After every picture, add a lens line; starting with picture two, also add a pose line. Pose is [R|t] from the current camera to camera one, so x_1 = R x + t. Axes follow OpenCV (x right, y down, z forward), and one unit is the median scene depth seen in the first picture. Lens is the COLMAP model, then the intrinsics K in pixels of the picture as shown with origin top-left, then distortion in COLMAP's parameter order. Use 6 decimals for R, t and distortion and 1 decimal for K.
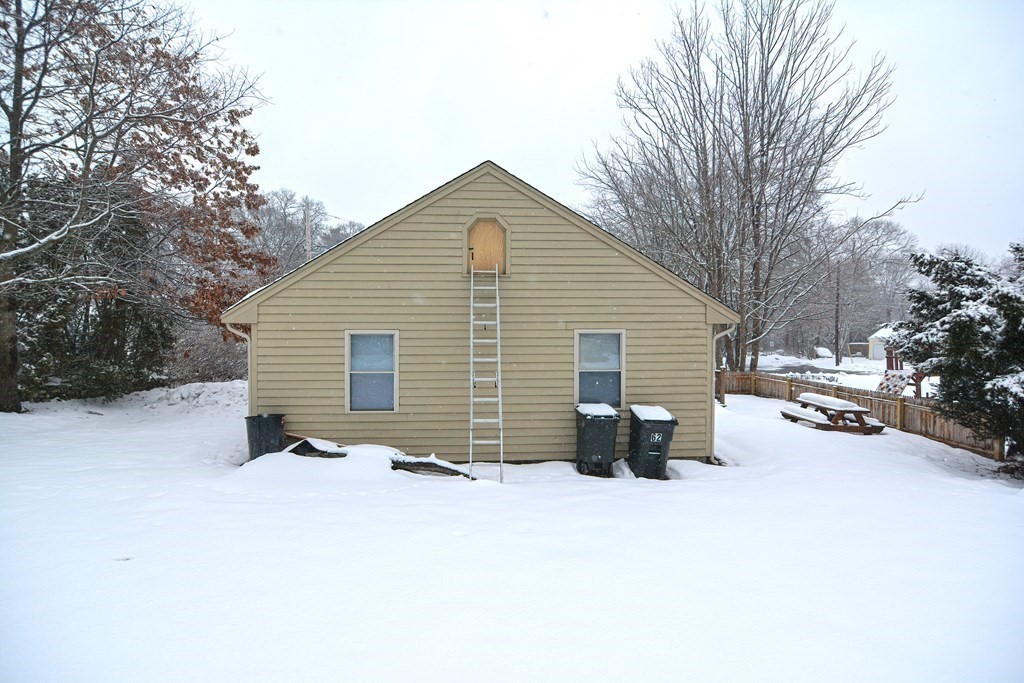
lens RADIAL K [[504.5, 0, 511.5], [0, 504.5, 339.9], [0, 0, 1]] dist [-0.019035, 0.006853]
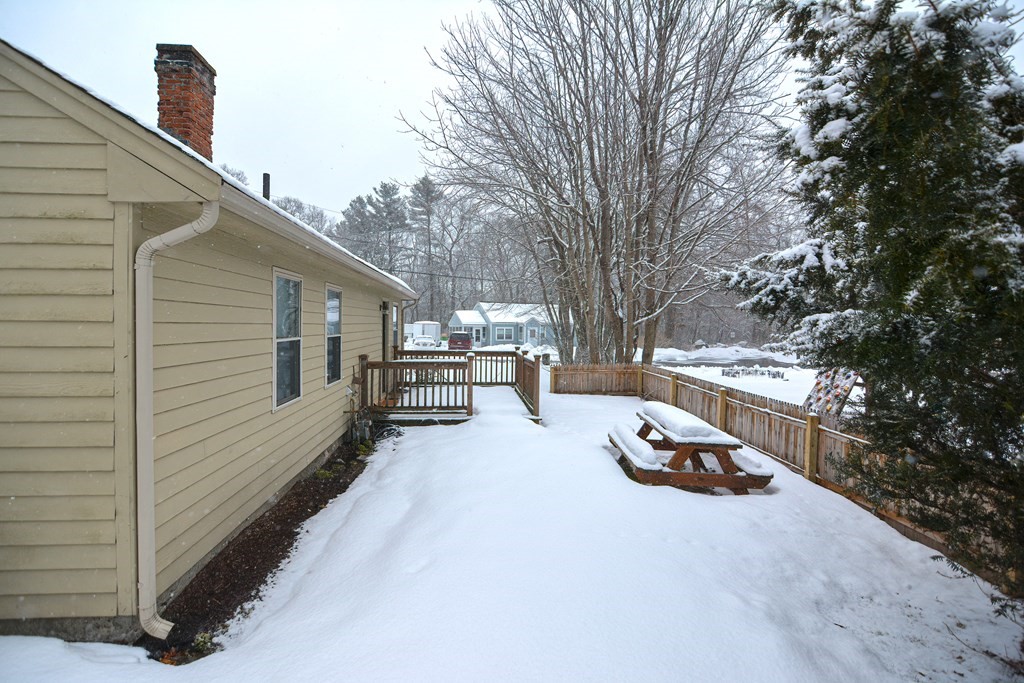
lens RADIAL K [[504.5, 0, 513.9], [0, 504.5, 335.7], [0, 0, 1]] dist [-0.019035, 0.006853]
pose [[0.999544, 0.008803, 0.028894, 0.479252], [-0.009001, 0.999937, 0.006721, 0.035555], [-0.028833, -0.006978, 0.999560, 0.521532]]
